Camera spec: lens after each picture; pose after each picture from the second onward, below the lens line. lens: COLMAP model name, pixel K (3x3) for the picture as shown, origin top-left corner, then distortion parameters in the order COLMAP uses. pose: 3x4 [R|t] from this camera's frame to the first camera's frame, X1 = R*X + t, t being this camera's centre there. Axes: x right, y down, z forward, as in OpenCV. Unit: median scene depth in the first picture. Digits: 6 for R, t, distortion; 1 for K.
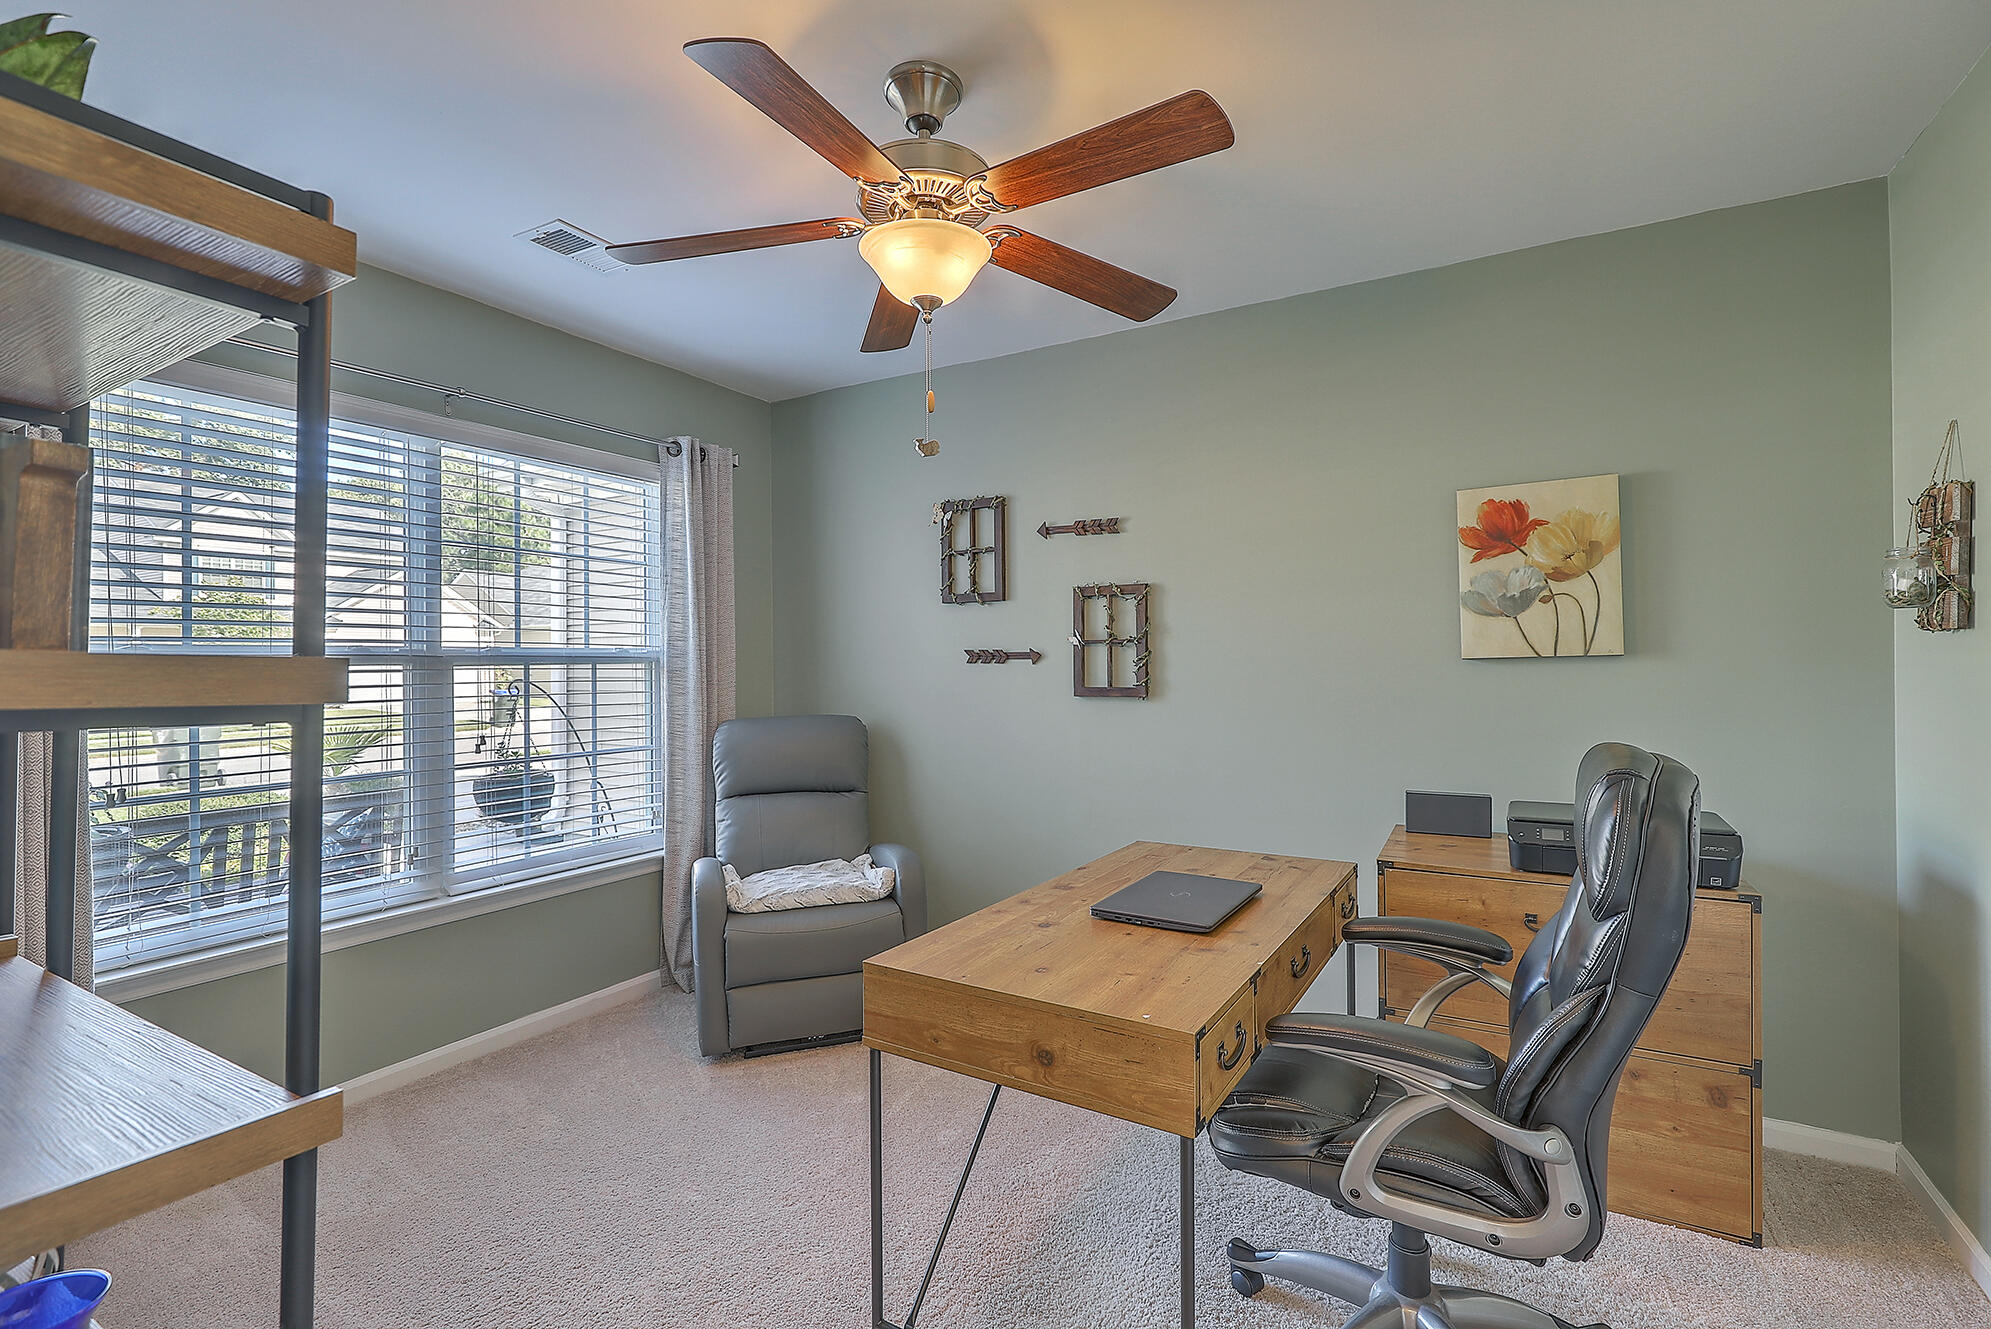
lens RADIAL K [[900.5, 0, 1000.6], [0, 900.5, 667.3], [0, 0, 1]] dist [0.001039, 0.000899]
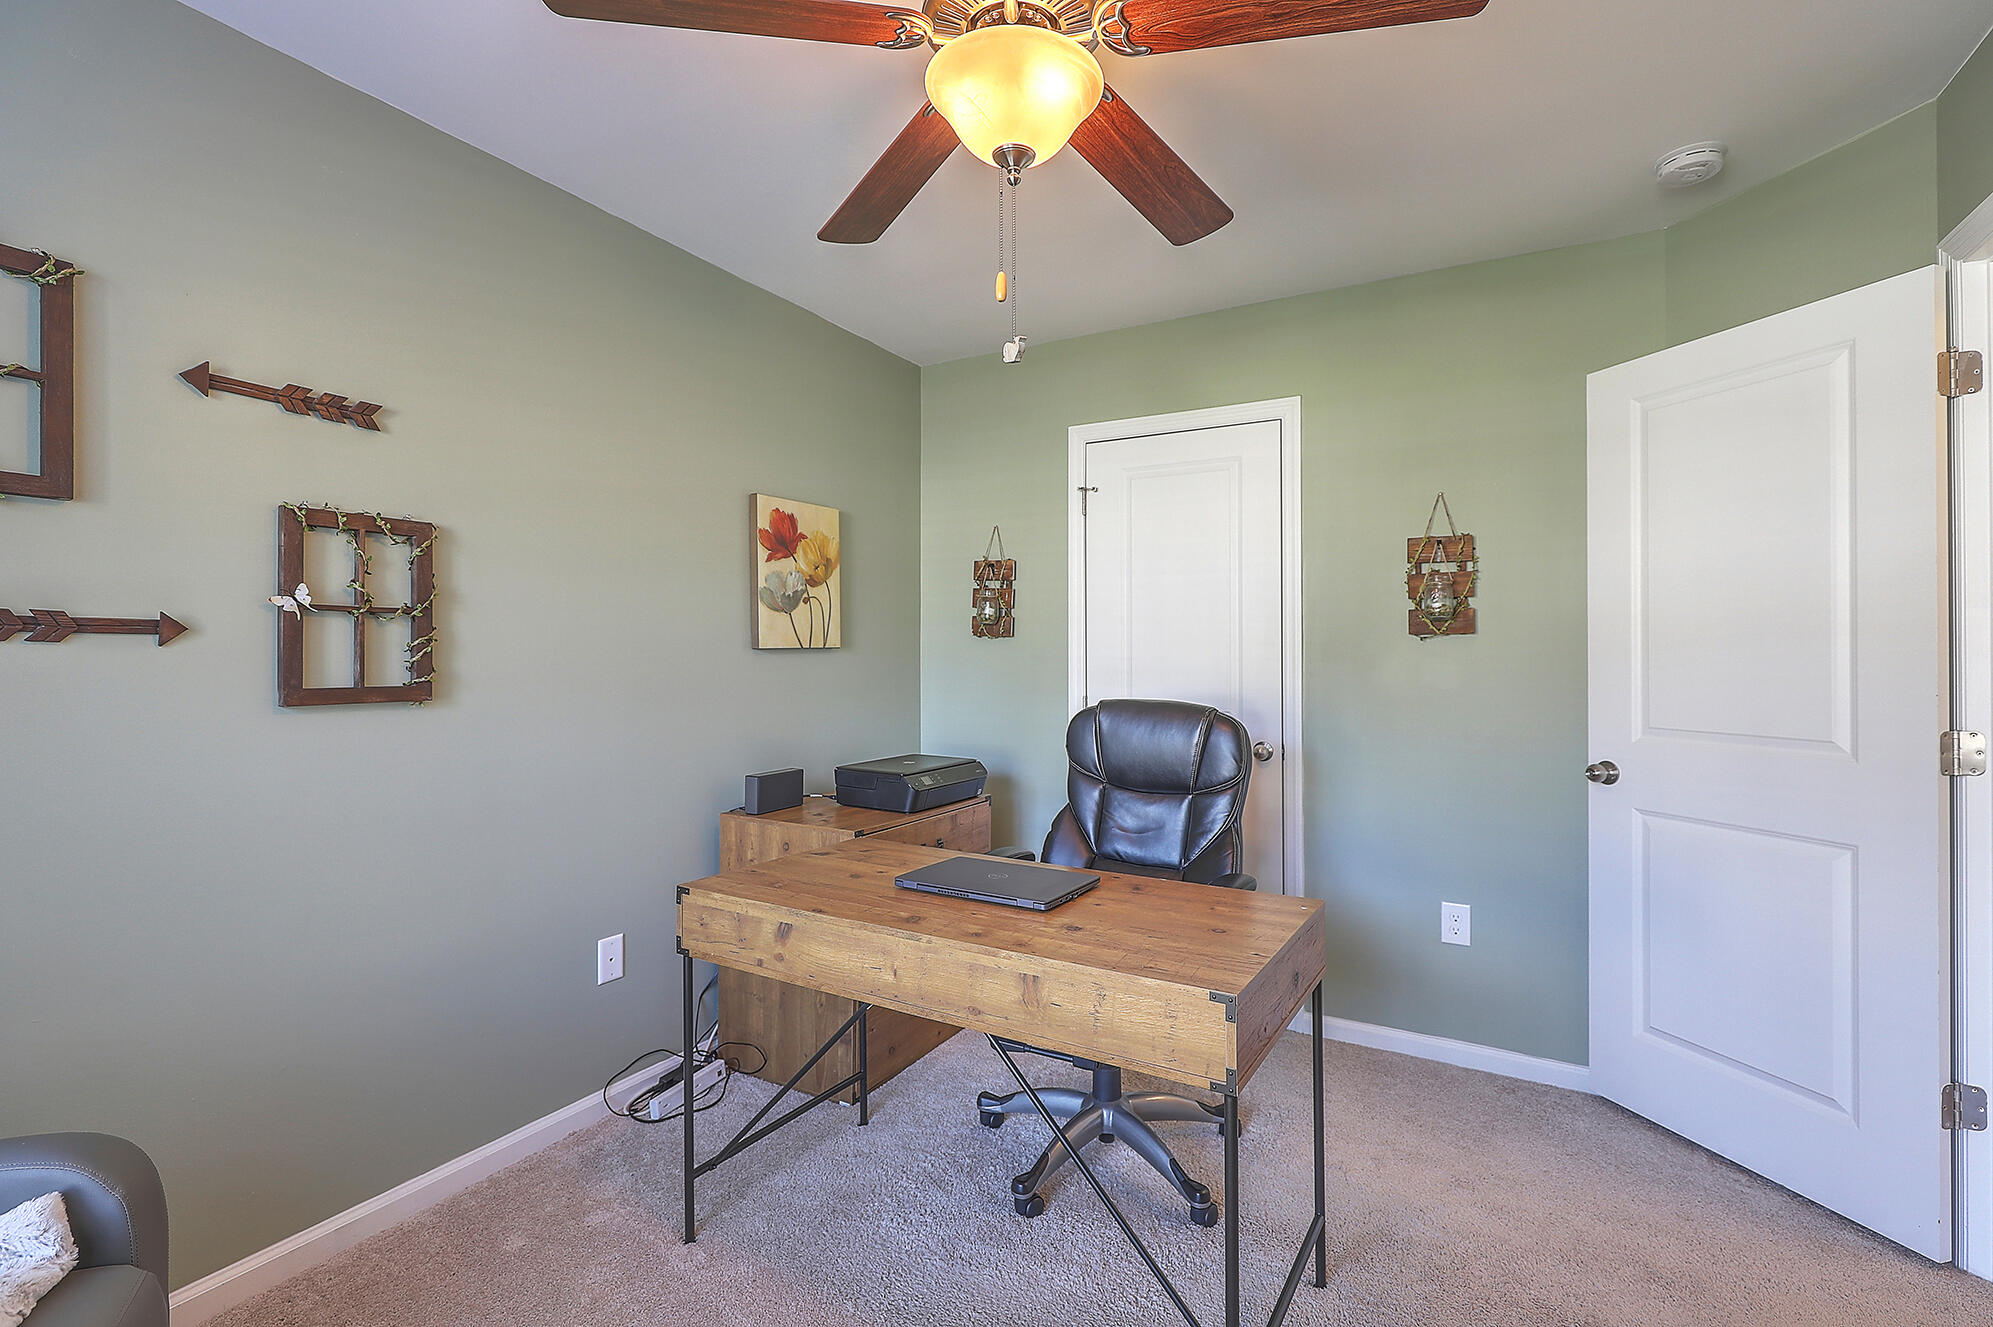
lens RADIAL K [[901.4, 0, 1004.5], [0, 901.4, 655.5], [0, 0, 1]] dist [0.001039, 0.000899]
pose [[-0.015725, 0.008337, 0.999842, -0.493254], [0.002578, 0.999962, -0.008297, 0.007527], [-0.999873, 0.002447, -0.015746, 0.608816]]
